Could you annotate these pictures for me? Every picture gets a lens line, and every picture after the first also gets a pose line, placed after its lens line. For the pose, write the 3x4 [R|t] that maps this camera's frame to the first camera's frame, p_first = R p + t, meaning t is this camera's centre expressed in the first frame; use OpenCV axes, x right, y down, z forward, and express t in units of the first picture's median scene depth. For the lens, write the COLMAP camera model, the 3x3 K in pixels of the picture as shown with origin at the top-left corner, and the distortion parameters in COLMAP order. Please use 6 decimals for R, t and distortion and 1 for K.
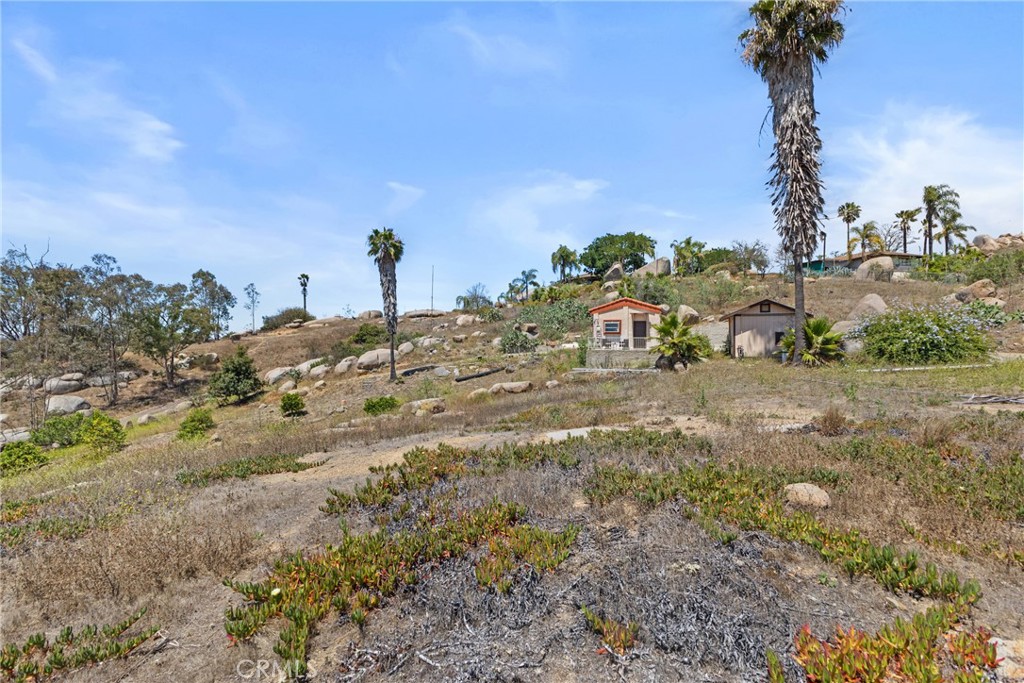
lens RADIAL K [[442.1, 0, 518.1], [0, 442.1, 337.9], [0, 0, 1]] dist [0.002550, -0.000060]
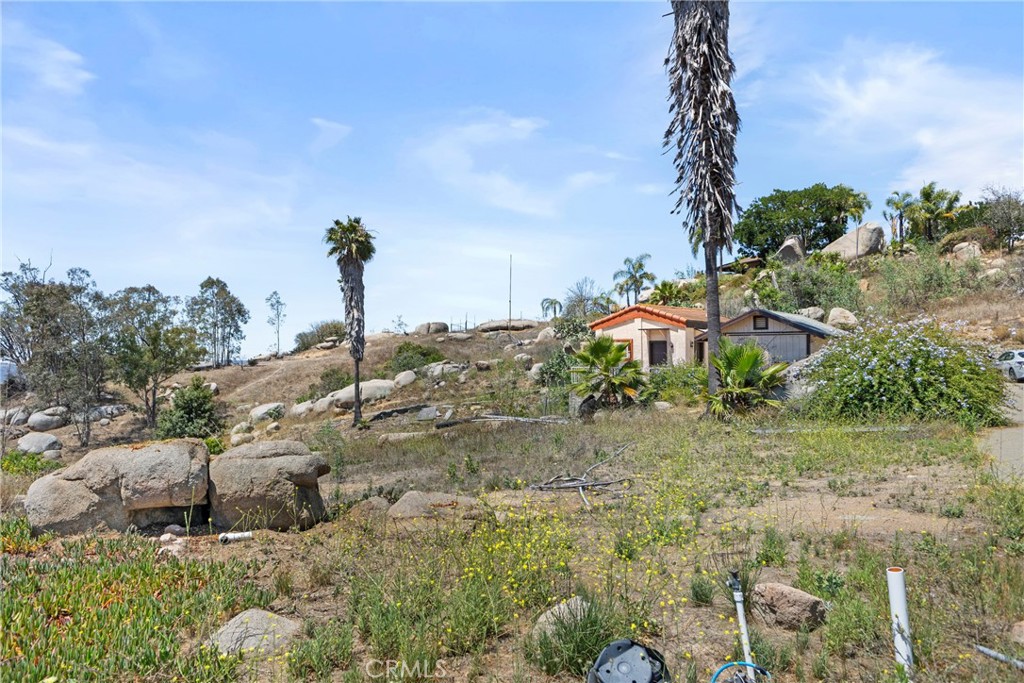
lens RADIAL K [[682.6, 0, 537.5], [0, 682.6, 338.6], [0, 0, 1]] dist [0.000639, 0.000334]
pose [[0.956938, -0.013536, -0.289976, 0.202267], [0.006141, 0.999633, -0.026397, -0.008511], [0.290227, 0.023479, 0.956670, 0.003081]]
